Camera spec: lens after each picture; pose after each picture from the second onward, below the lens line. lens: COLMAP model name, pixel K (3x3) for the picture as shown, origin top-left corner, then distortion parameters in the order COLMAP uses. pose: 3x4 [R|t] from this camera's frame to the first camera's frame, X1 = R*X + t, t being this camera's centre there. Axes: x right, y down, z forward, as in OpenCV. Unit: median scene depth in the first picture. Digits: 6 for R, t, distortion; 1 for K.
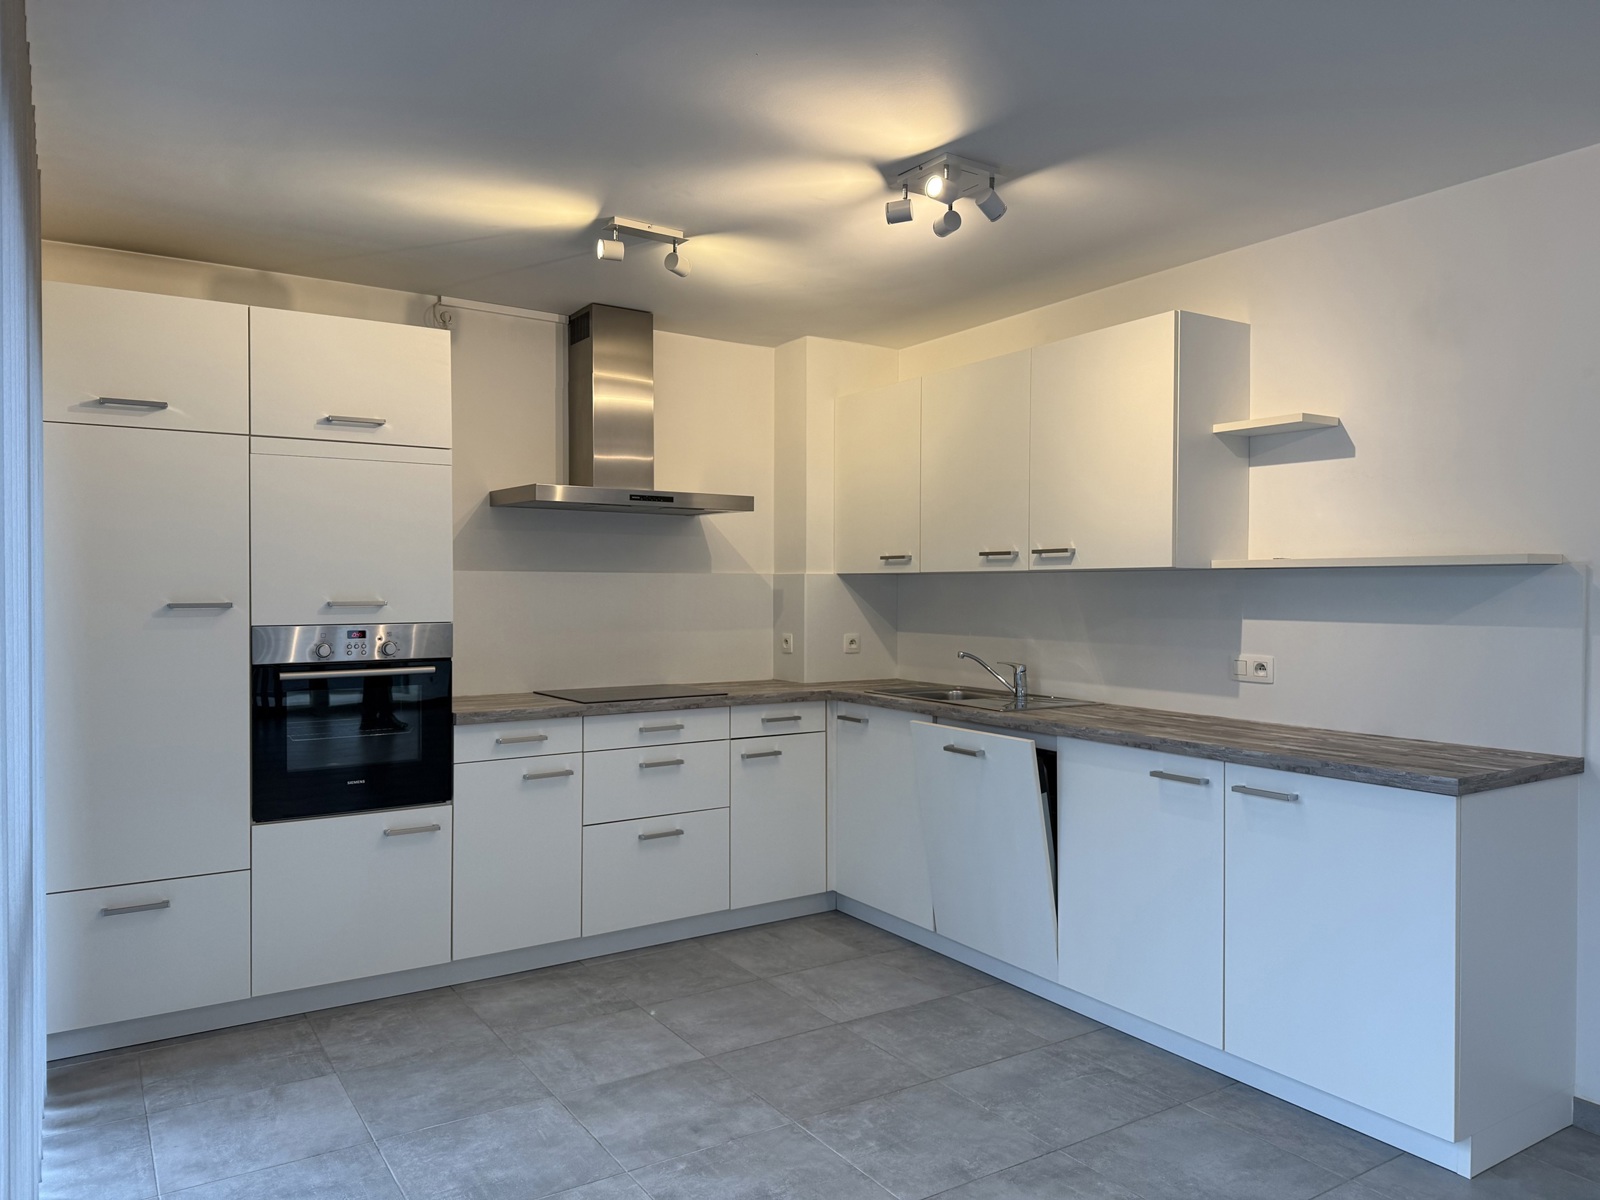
lens RADIAL K [[1130.8, 0, 798.9], [0, 1130.8, 588.4], [0, 0, 1]] dist [0.085848, -0.097960]
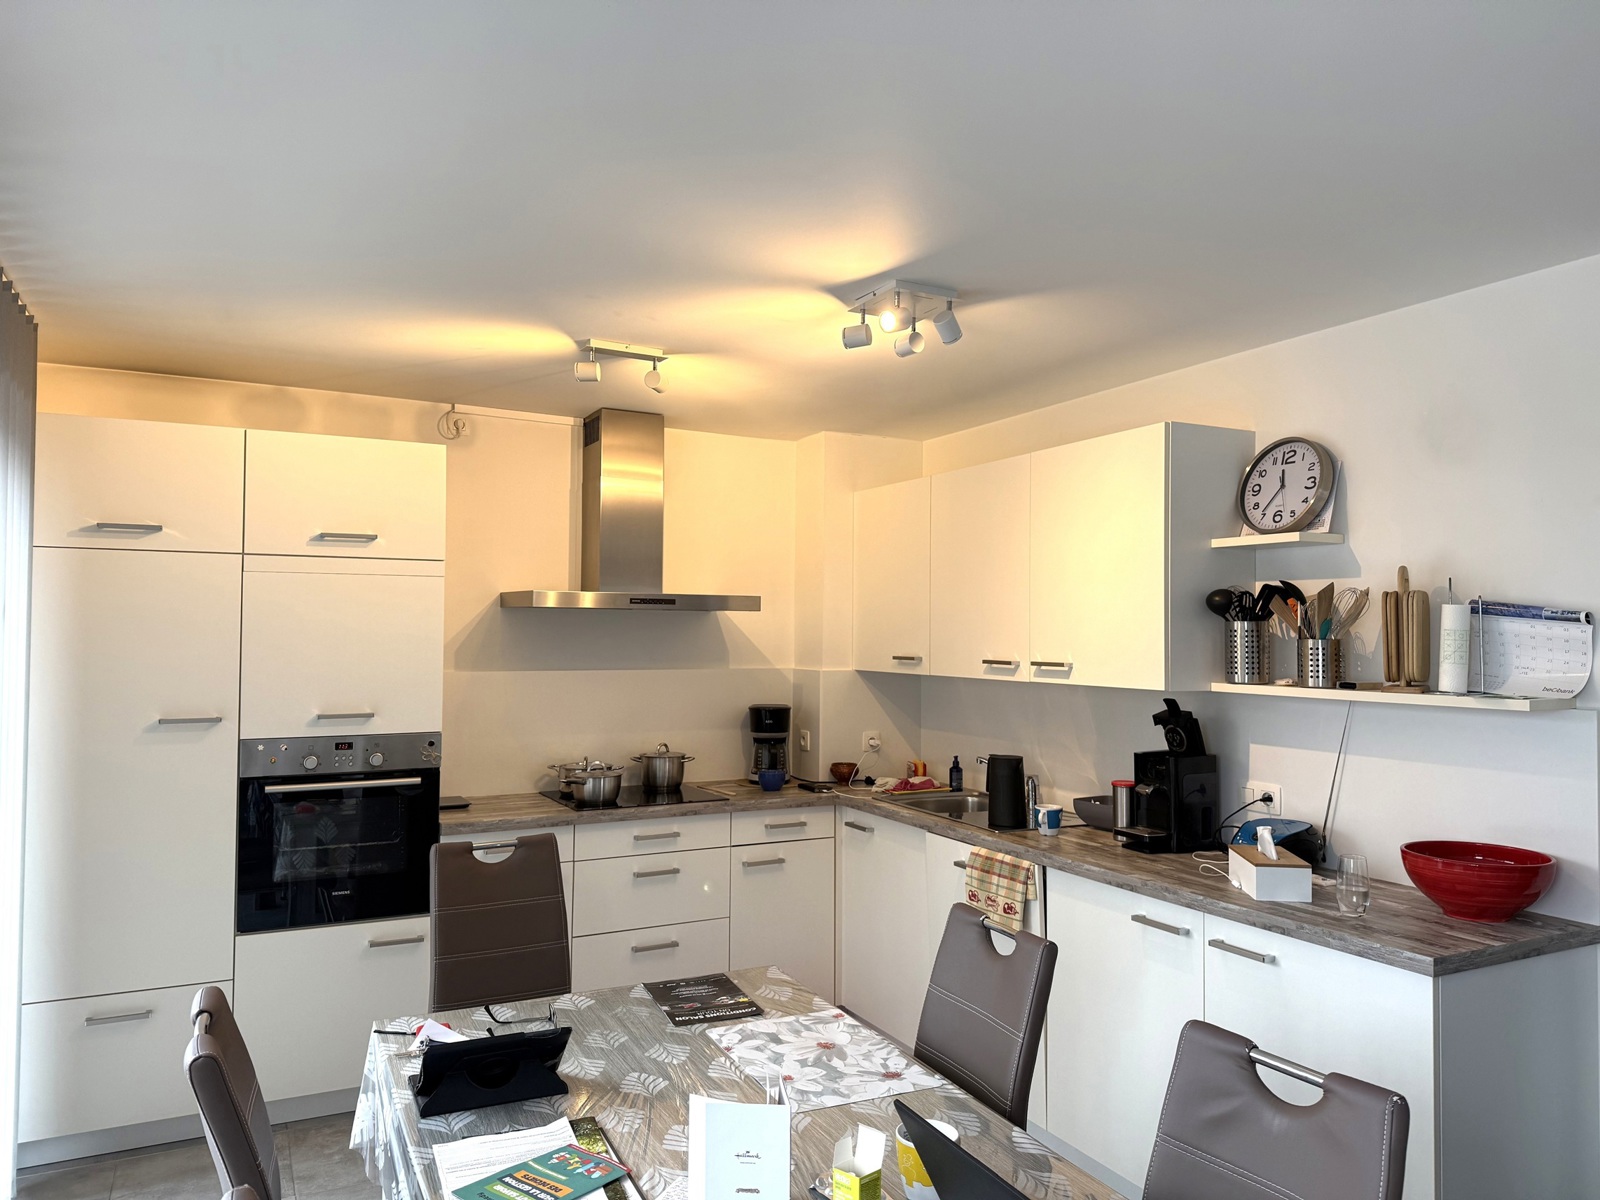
lens RADIAL K [[1130.8, 0, 801.0], [0, 1130.8, 591.5], [0, 0, 1]] dist [0.085848, -0.097960]
pose [[0.994952, 0.003273, -0.100295, 0.116356], [-0.007111, 0.999255, -0.037931, -0.060021], [0.100096, 0.038453, 0.994234, 0.024421]]
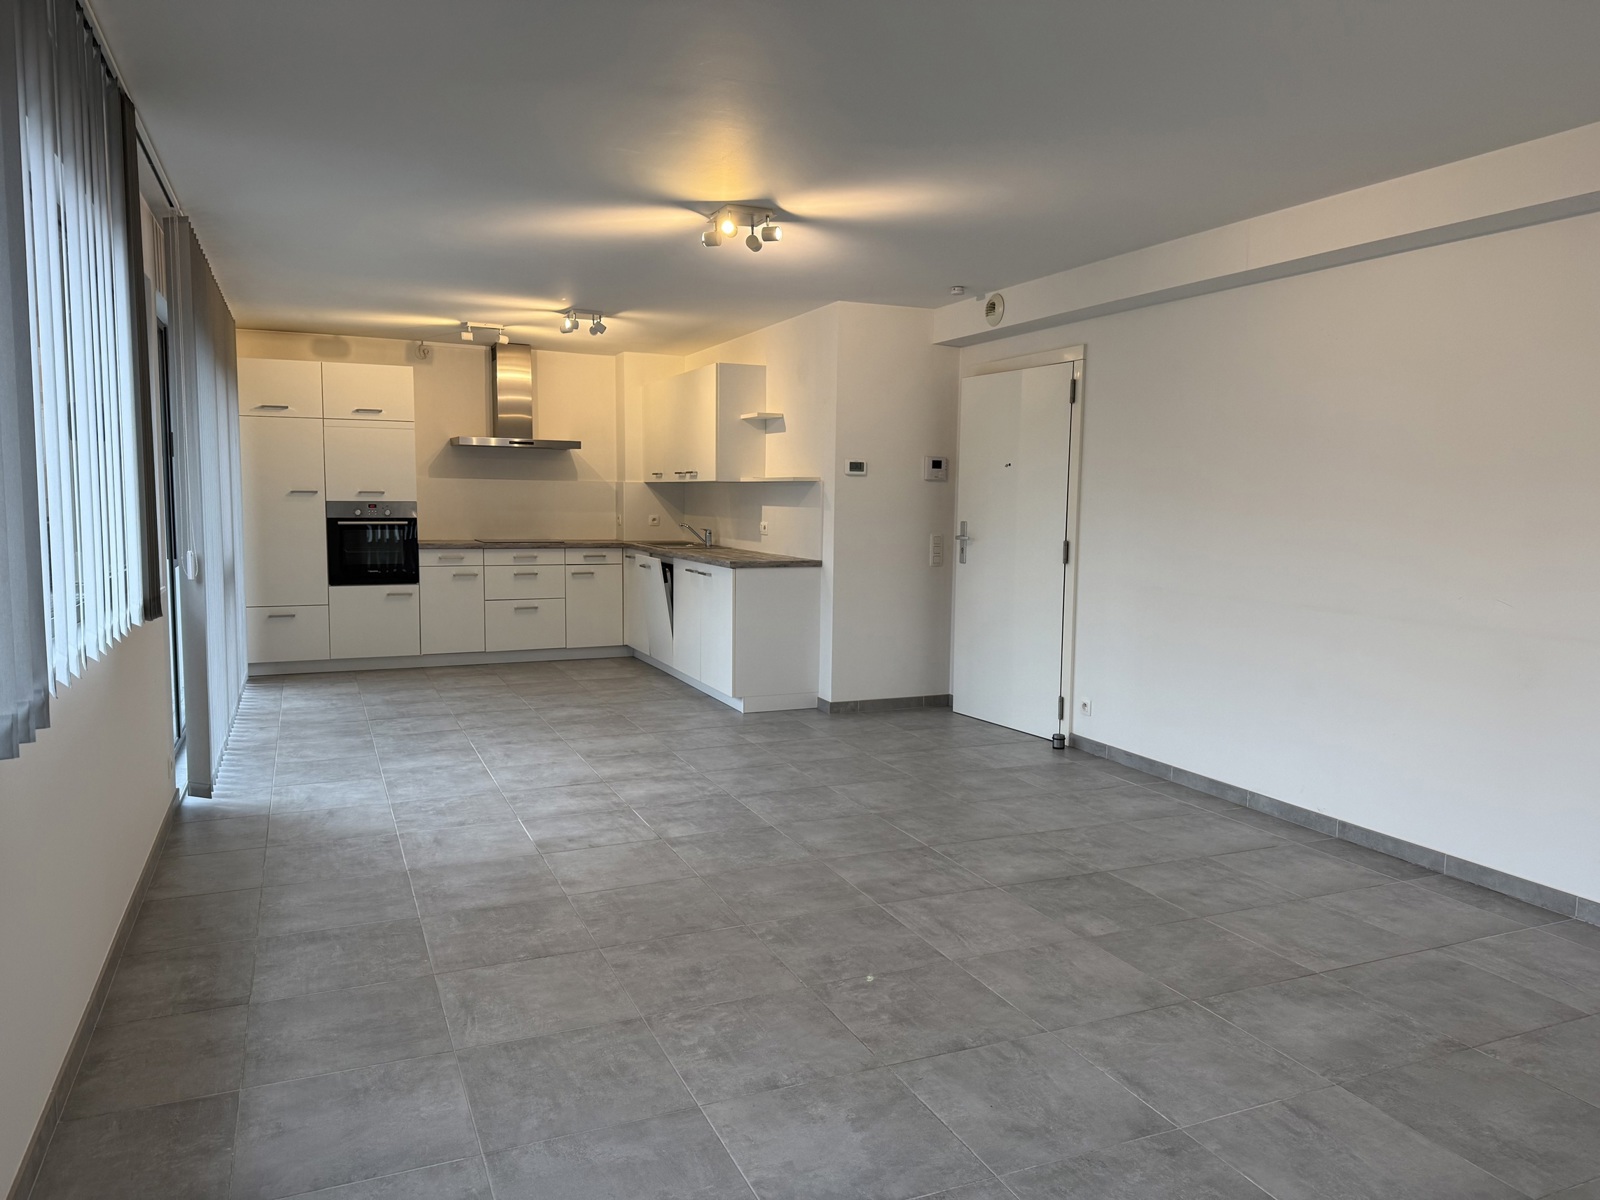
lens RADIAL K [[1130.8, 0, 806.4], [0, 1130.8, 591.4], [0, 0, 1]] dist [0.085848, -0.097960]
pose [[0.987428, 0.024806, -0.156110, 0.802612], [-0.011634, 0.996336, 0.084730, 0.006848], [0.157640, -0.081849, 0.984099, -1.081330]]
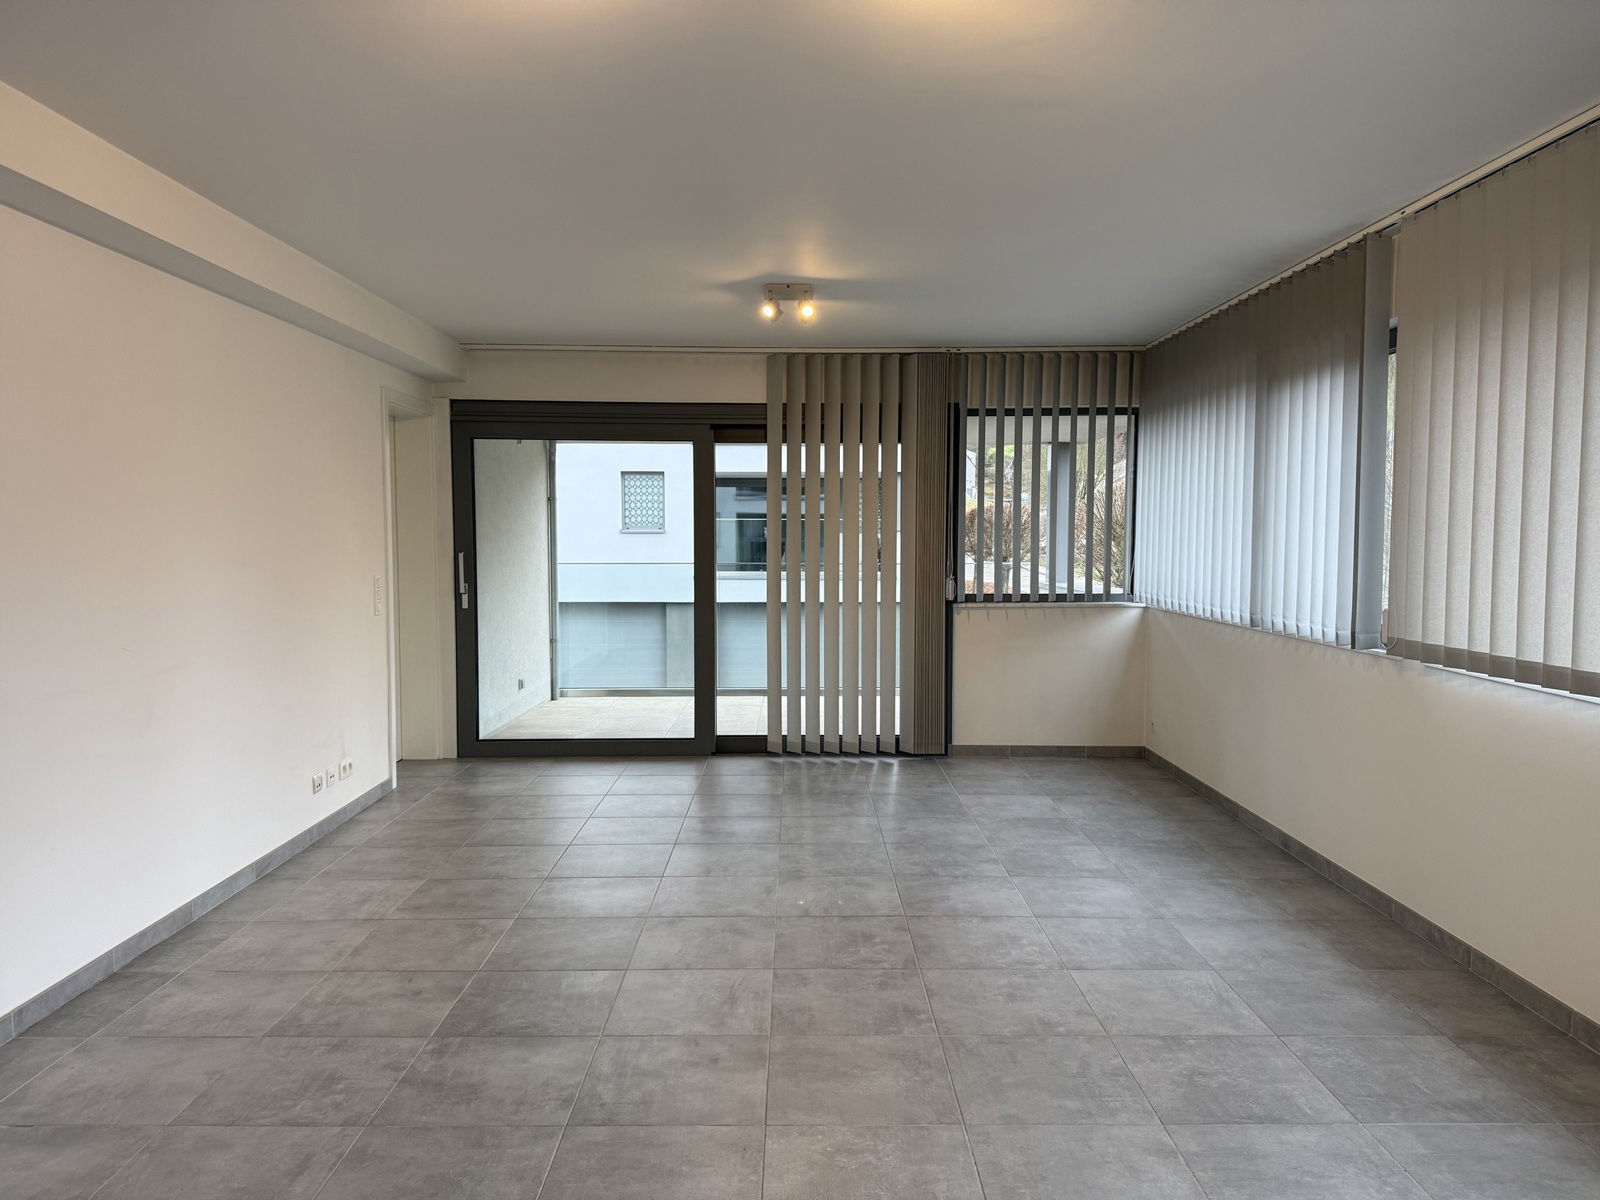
lens RADIAL K [[1130.8, 0, 795.0], [0, 1130.8, 596.5], [0, 0, 1]] dist [0.085848, -0.097960]
pose [[-0.841293, -0.033827, 0.539520, 0.254088], [-0.001289, 0.998163, 0.060573, -0.006317], [-0.540578, 0.050265, -0.839791, 0.582088]]
